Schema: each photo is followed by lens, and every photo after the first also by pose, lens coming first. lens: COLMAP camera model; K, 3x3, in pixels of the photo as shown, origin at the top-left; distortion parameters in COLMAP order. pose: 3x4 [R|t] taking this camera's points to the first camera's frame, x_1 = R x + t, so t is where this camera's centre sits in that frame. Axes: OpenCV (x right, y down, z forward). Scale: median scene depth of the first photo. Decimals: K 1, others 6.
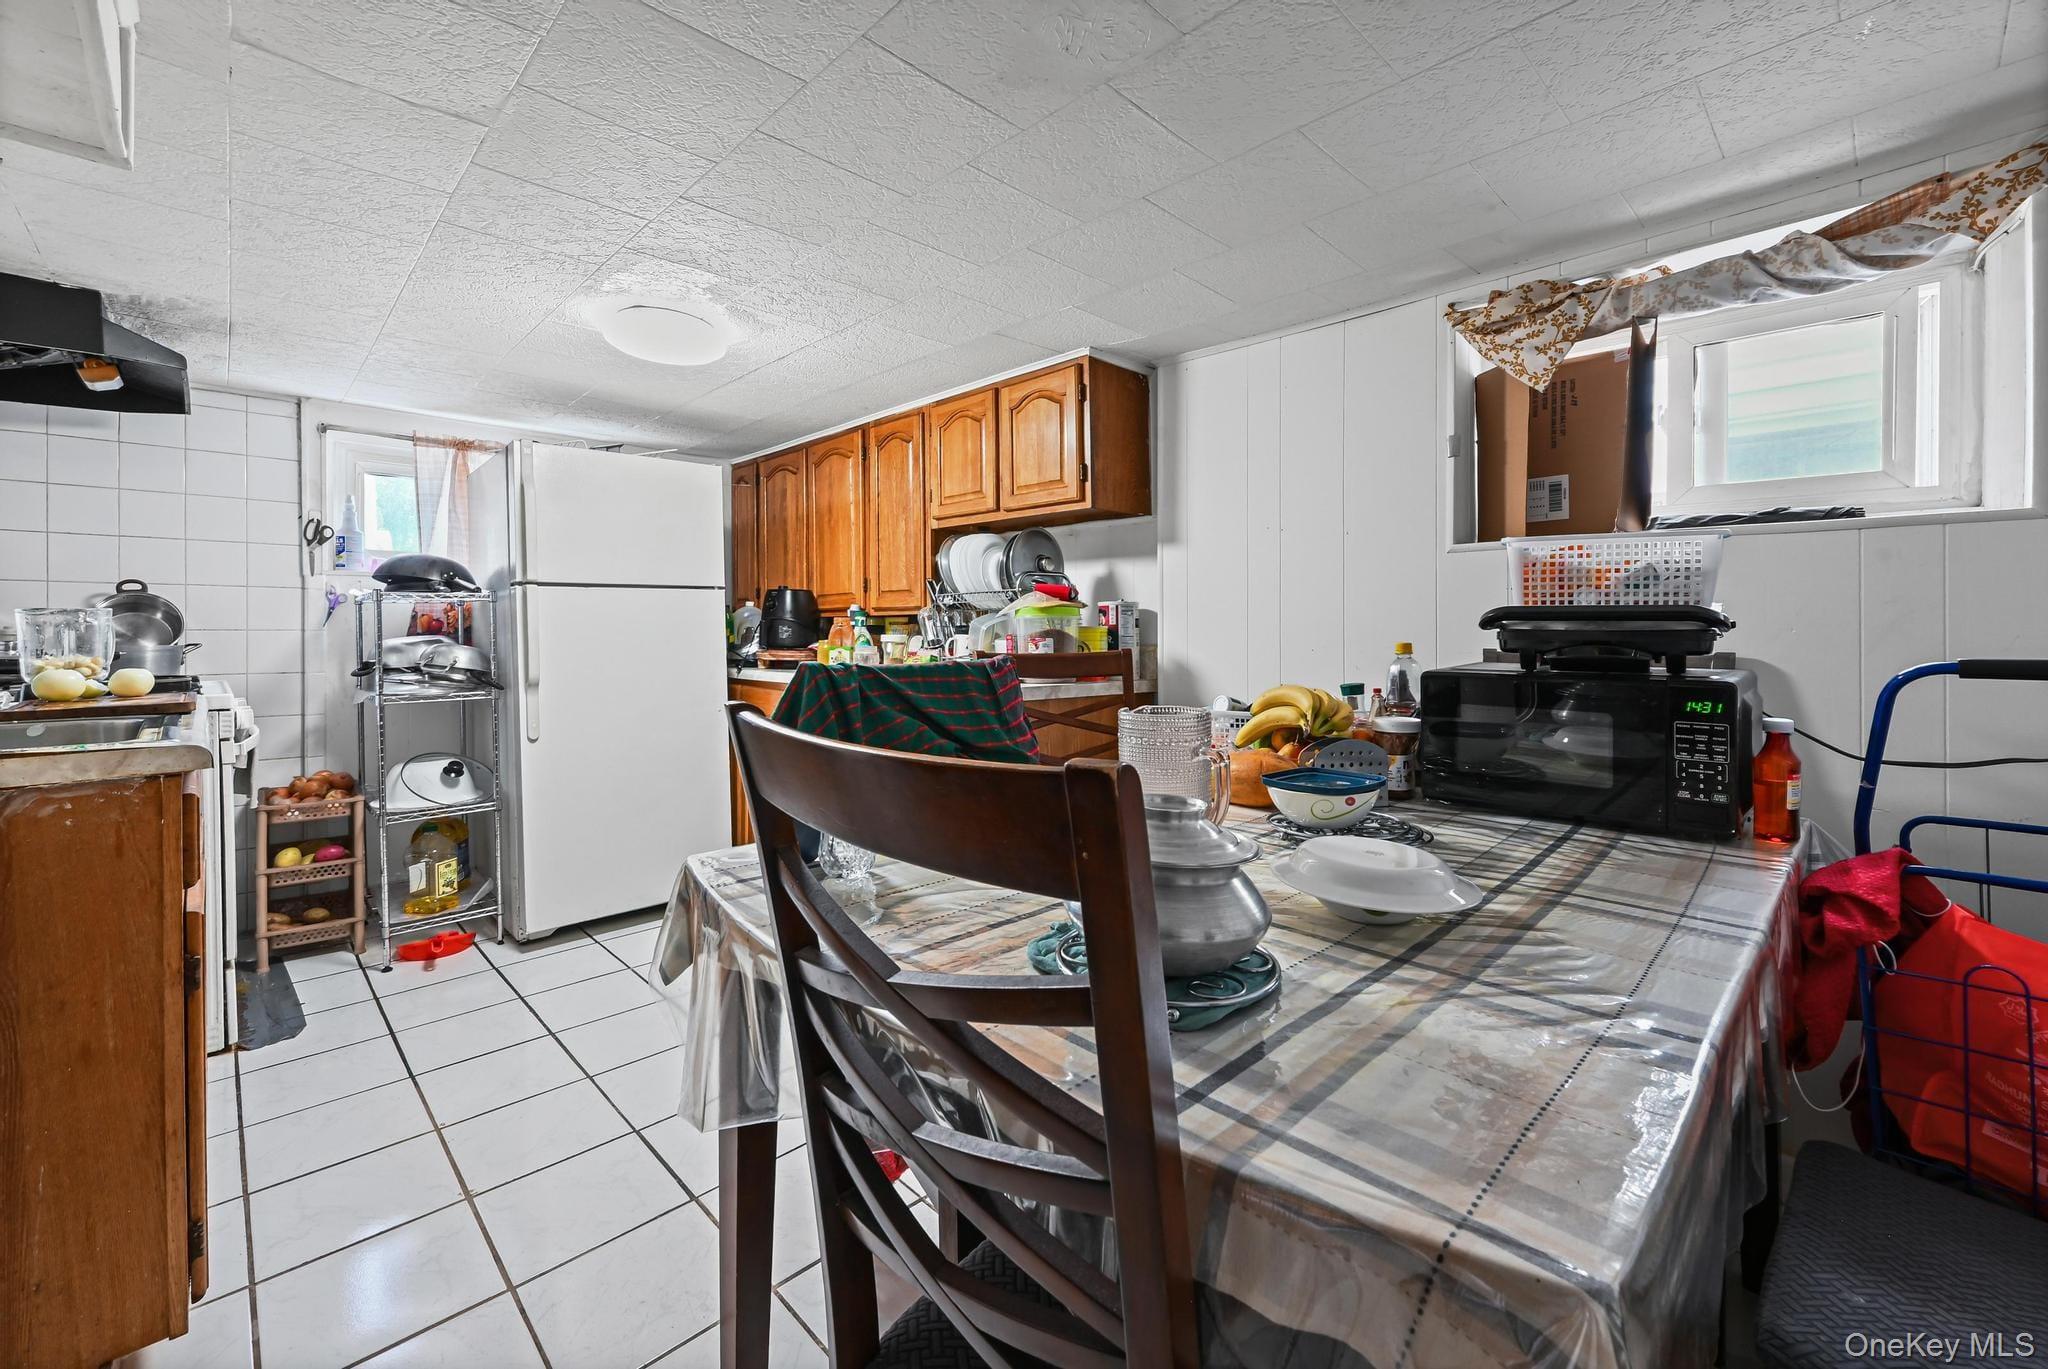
lens RADIAL K [[826.3, 0, 1027.9], [0, 826.3, 655.6], [0, 0, 1]] dist [0.000844, -0.000051]
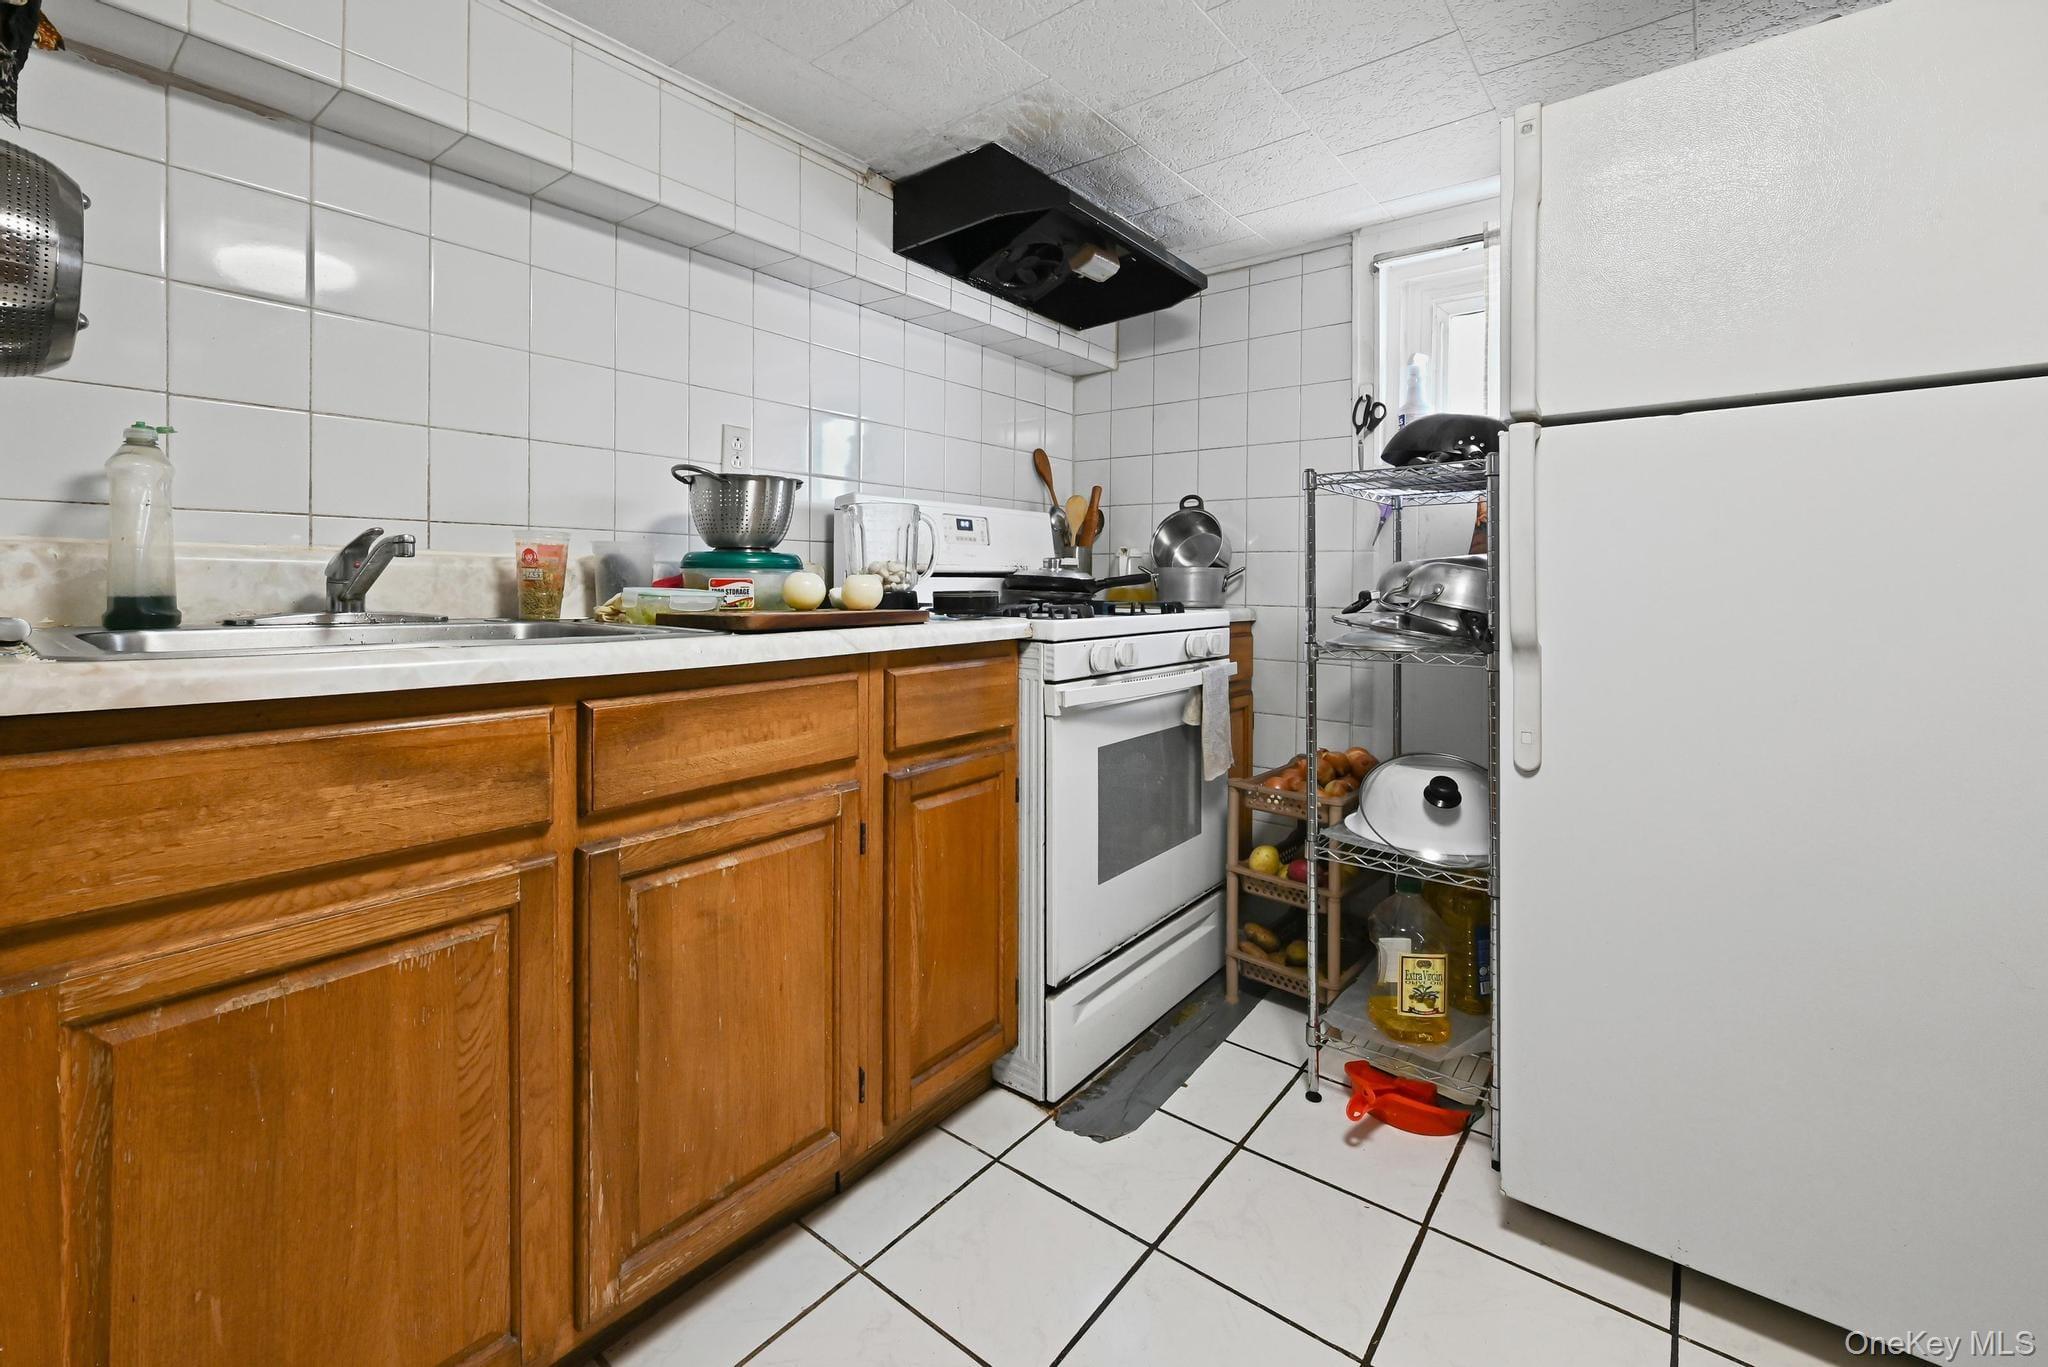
lens RADIAL K [[853.1, 0, 1020.5], [0, 853.1, 580.7], [0, 0, 1]] dist [0.000990, 0.000016]
pose [[0.114578, 0.002138, -0.993412, -0.167036], [-0.036114, 0.999346, -0.002014, 0.009005], [0.992758, 0.036107, 0.114580, 0.660012]]
